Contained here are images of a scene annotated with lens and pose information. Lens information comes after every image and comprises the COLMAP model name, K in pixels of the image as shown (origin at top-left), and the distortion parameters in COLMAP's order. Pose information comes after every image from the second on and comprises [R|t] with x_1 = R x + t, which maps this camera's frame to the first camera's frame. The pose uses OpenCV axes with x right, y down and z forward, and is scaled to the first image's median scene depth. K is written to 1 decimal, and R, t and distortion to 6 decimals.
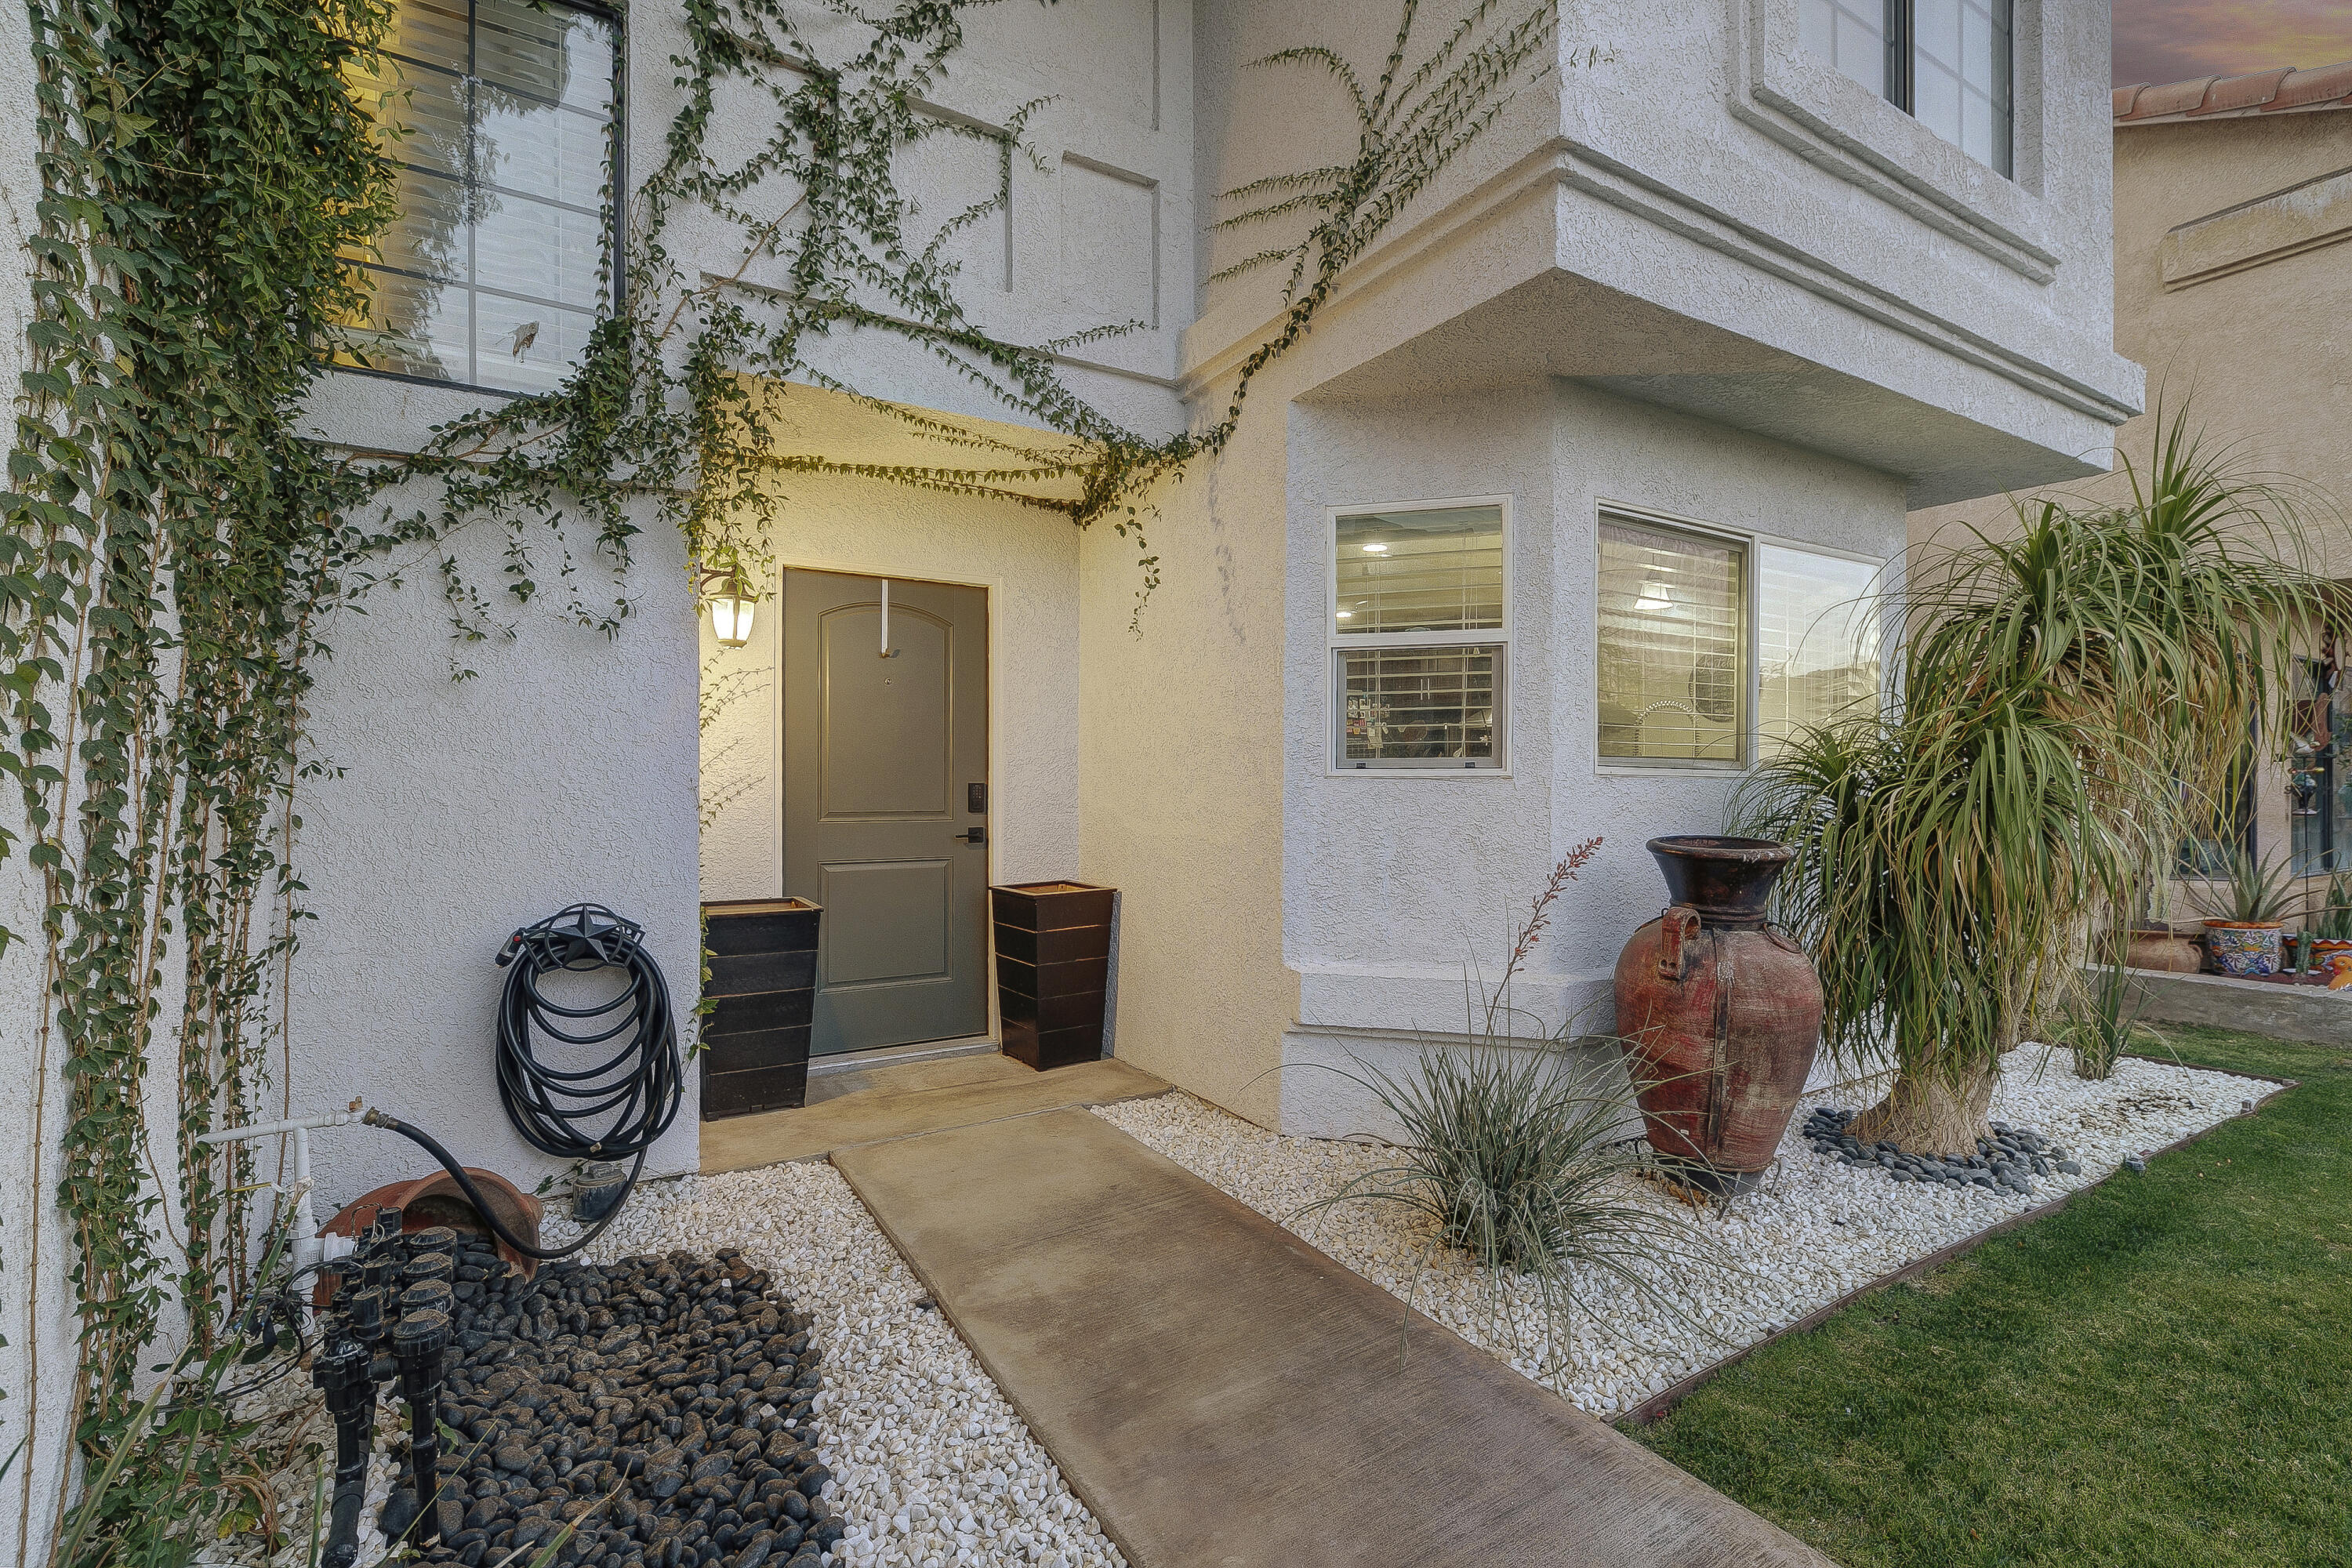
lens RADIAL K [[1076.9, 0, 1187.6], [0, 1076.9, 793.0], [0, 0, 1]] dist [0.013231, -0.004899]
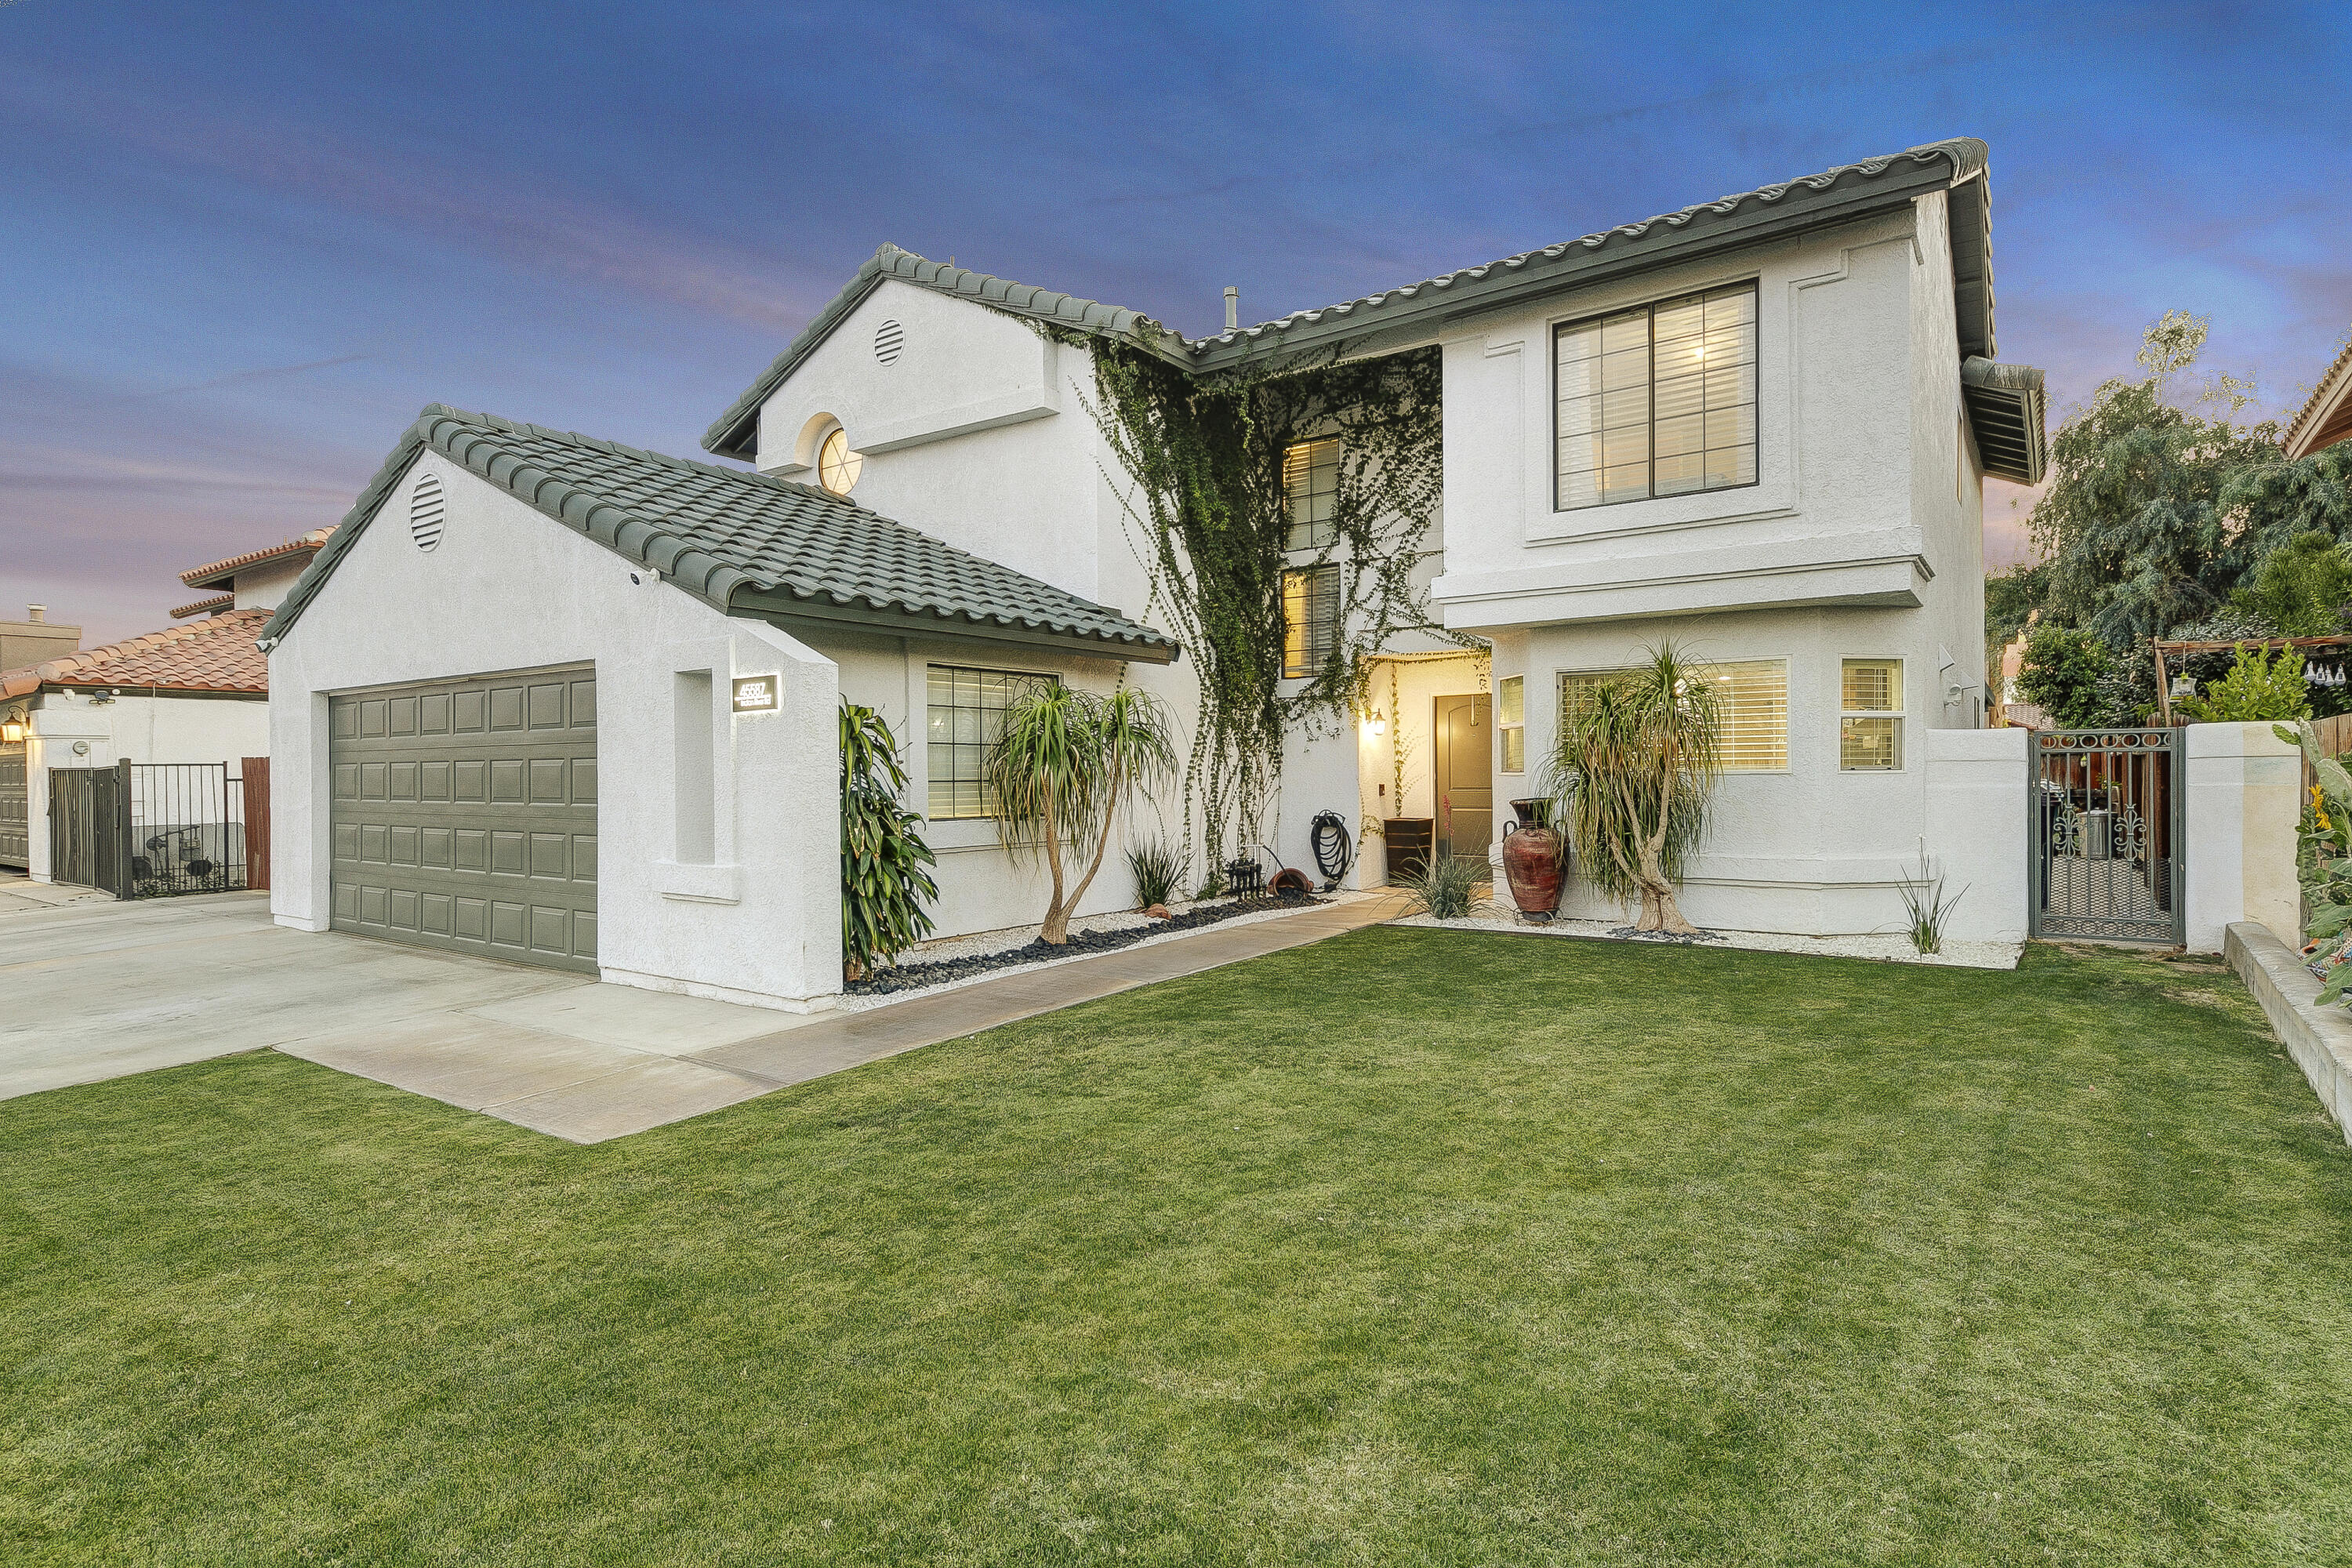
lens RADIAL K [[1217.1, 0, 1177.0], [0, 1217.1, 788.1], [0, 0, 1]] dist [0.010631, -0.001014]
pose [[0.383346, 0.008125, -0.923569, 2.789111], [0.001739, 0.999953, 0.009518, -0.012889], [0.923603, -0.005255, 0.383314, -0.978323]]
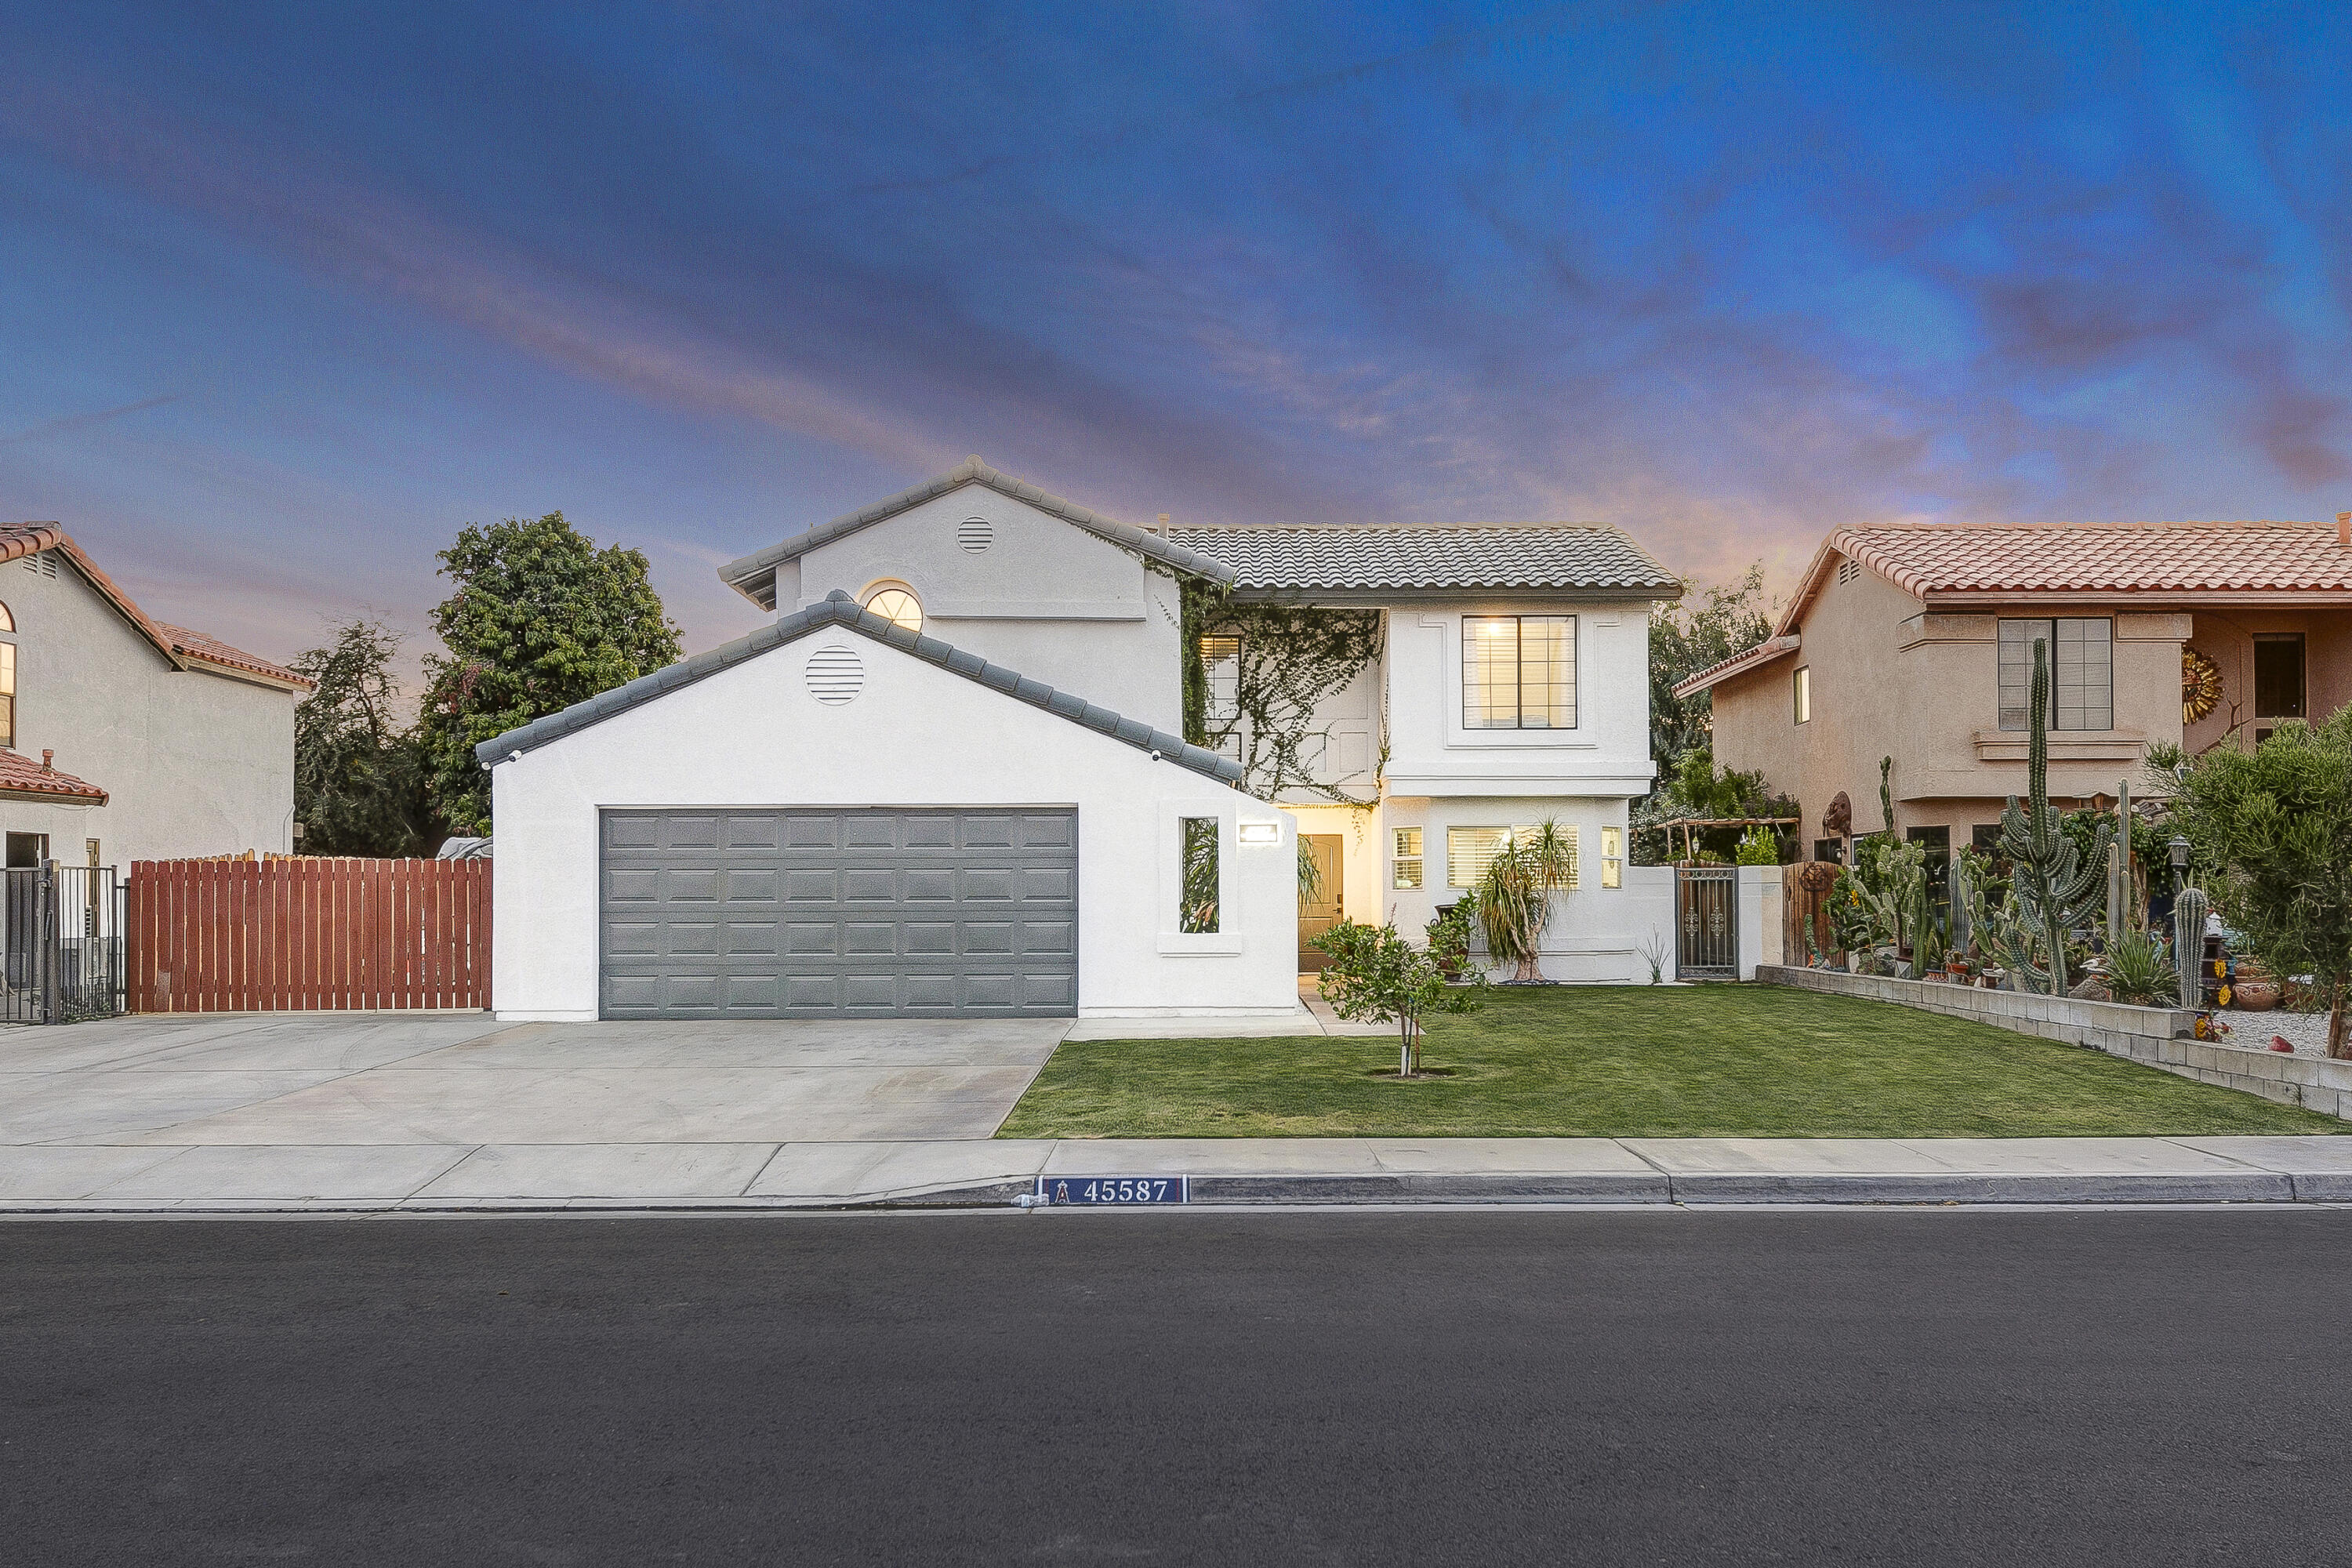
lens RADIAL K [[1798.1, 0, 1225.6], [0, 1798.1, 882.2], [0, 0, 1]] dist [0.002371, 0.002435]
pose [[0.861026, -0.013757, -0.508375, 3.192884], [0.002273, 0.999728, -0.023204, 0.112286], [0.508556, 0.018824, 0.860823, -5.420552]]
